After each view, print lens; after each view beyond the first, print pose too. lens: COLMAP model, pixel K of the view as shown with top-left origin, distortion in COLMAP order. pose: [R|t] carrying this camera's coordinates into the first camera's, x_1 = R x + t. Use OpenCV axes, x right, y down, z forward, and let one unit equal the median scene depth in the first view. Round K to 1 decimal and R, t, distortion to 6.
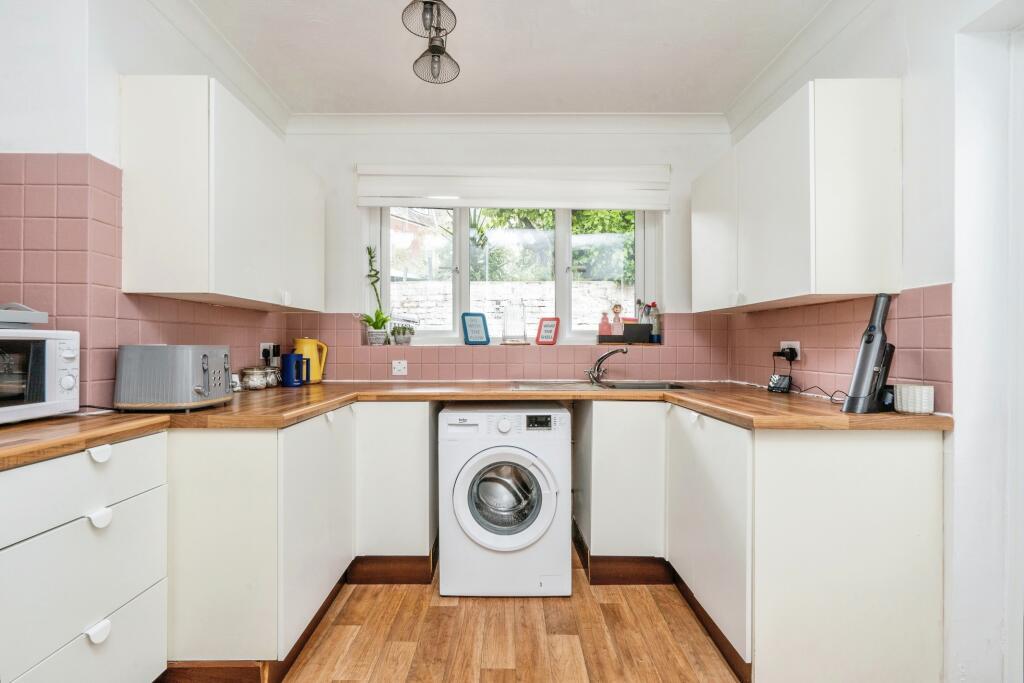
lens RADIAL K [[469.2, 0, 503.6], [0, 469.2, 341.5], [0, 0, 1]] dist [-0.005414, 0.001207]
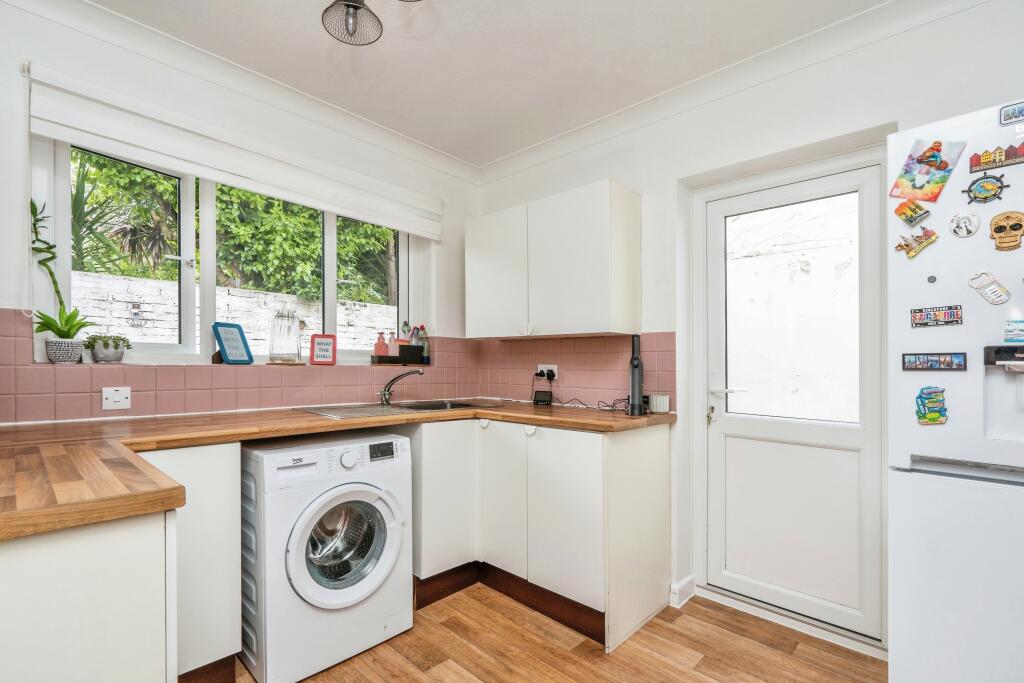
lens RADIAL K [[469.2, 0, 487.9], [0, 469.2, 359.6], [0, 0, 1]] dist [-0.005414, 0.001207]
pose [[0.697752, 0.015933, 0.716163, -0.412542], [-0.016459, 0.999845, -0.006208, -0.003784], [-0.716151, -0.007455, 0.697906, 0.203989]]
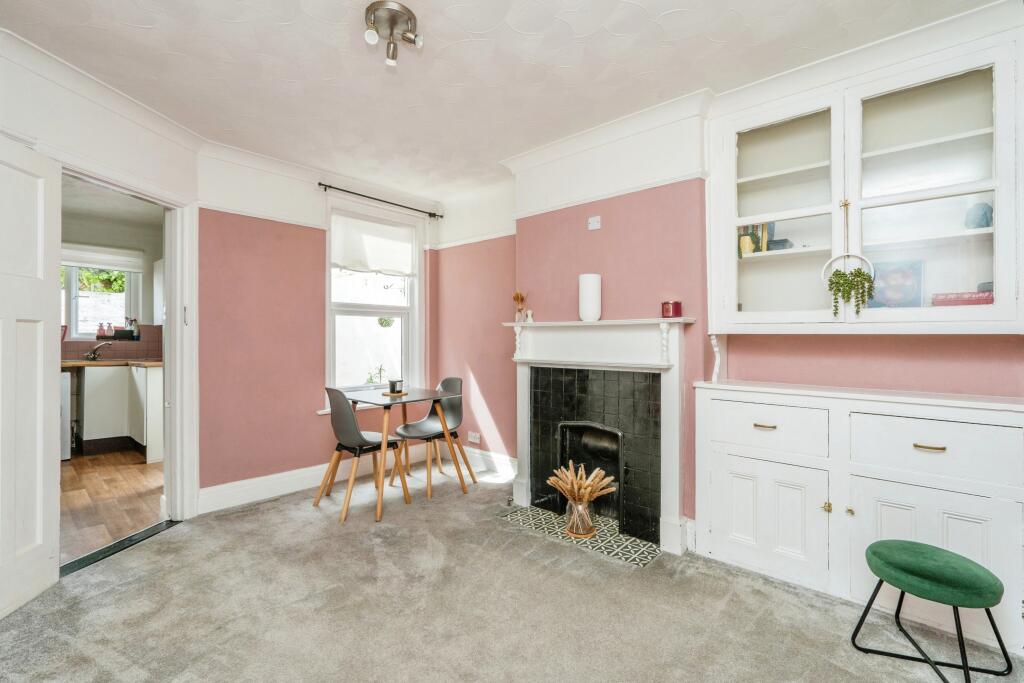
lens RADIAL K [[469.2, 0, 521.8], [0, 469.2, 346.4], [0, 0, 1]] dist [-0.005414, 0.001207]
pose [[0.658973, -0.001224, 0.752166, -0.092008], [-0.003751, 0.999981, 0.004914, 0.016893], [-0.752157, -0.006060, 0.658956, -1.799215]]
